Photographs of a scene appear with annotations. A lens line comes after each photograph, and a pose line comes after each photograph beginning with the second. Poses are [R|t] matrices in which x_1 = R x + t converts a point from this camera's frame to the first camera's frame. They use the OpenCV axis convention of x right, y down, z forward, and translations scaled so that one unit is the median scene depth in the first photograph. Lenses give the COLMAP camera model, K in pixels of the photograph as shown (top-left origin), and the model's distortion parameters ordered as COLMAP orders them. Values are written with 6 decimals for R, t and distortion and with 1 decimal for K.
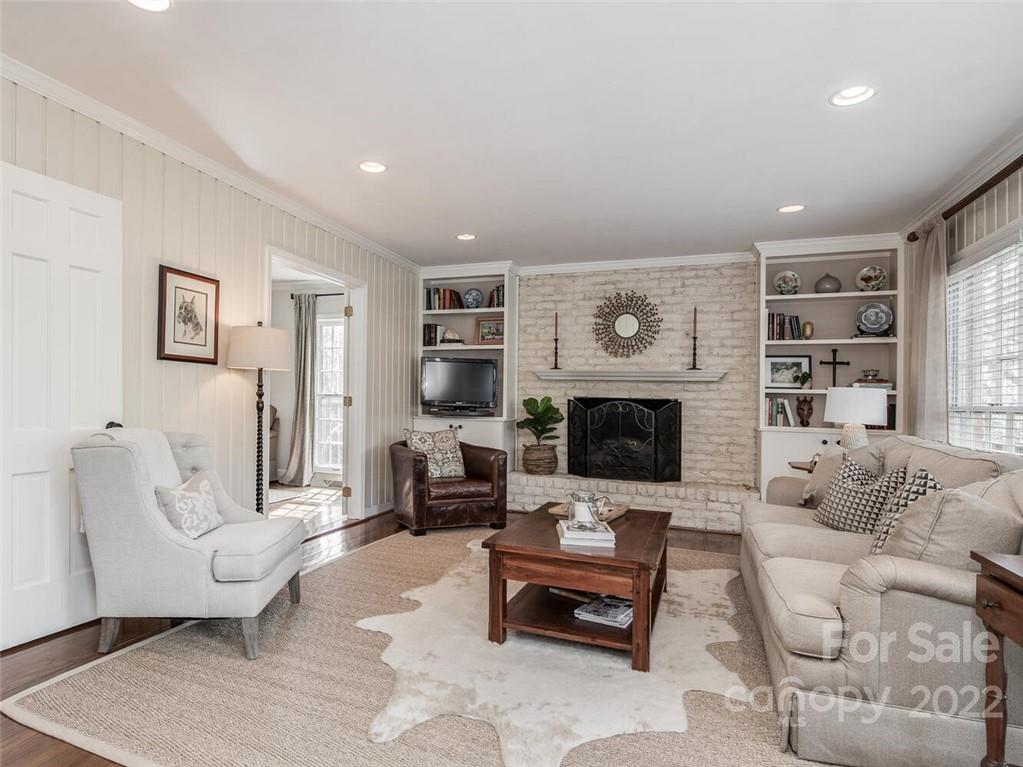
lens RADIAL K [[613.6, 0, 511.9], [0, 613.6, 392.0], [0, 0, 1]] dist [-0.002669, -0.000634]
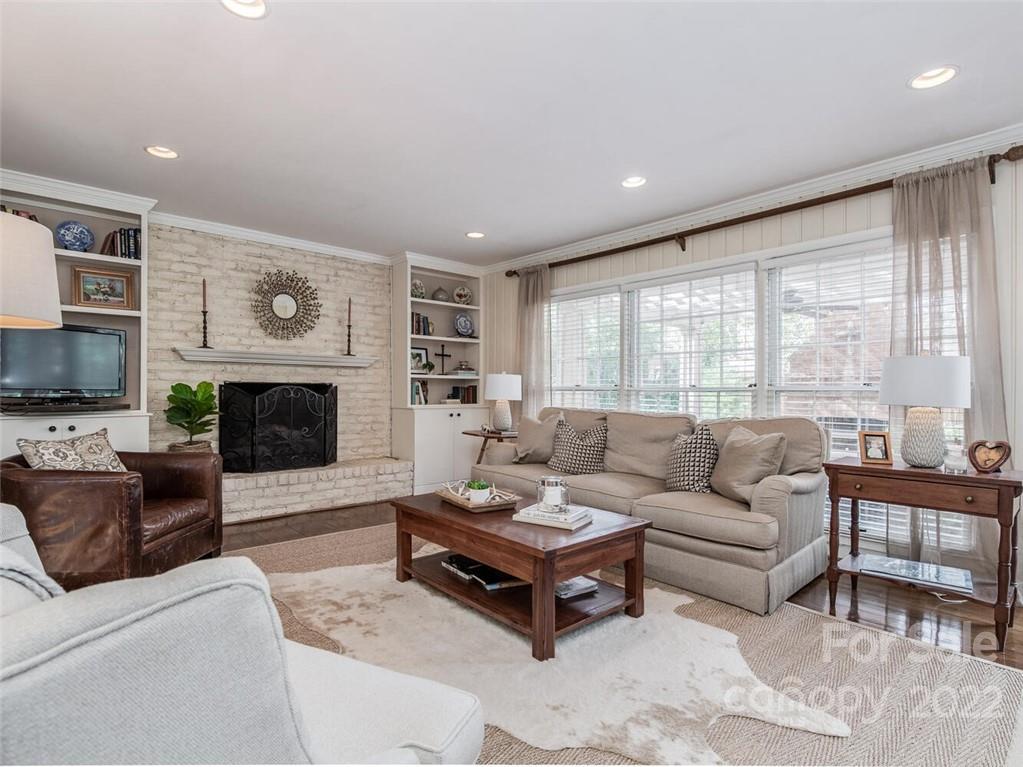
lens RADIAL K [[494.3, 0, 511.5], [0, 494.3, 383.5], [0, 0, 1]] dist [-0.014627, -0.000278]
pose [[0.479959, -0.008400, 0.877251, -0.319060], [-0.008069, 0.999870, 0.013989, -0.002209], [-0.877254, -0.013793, 0.479829, 0.331636]]
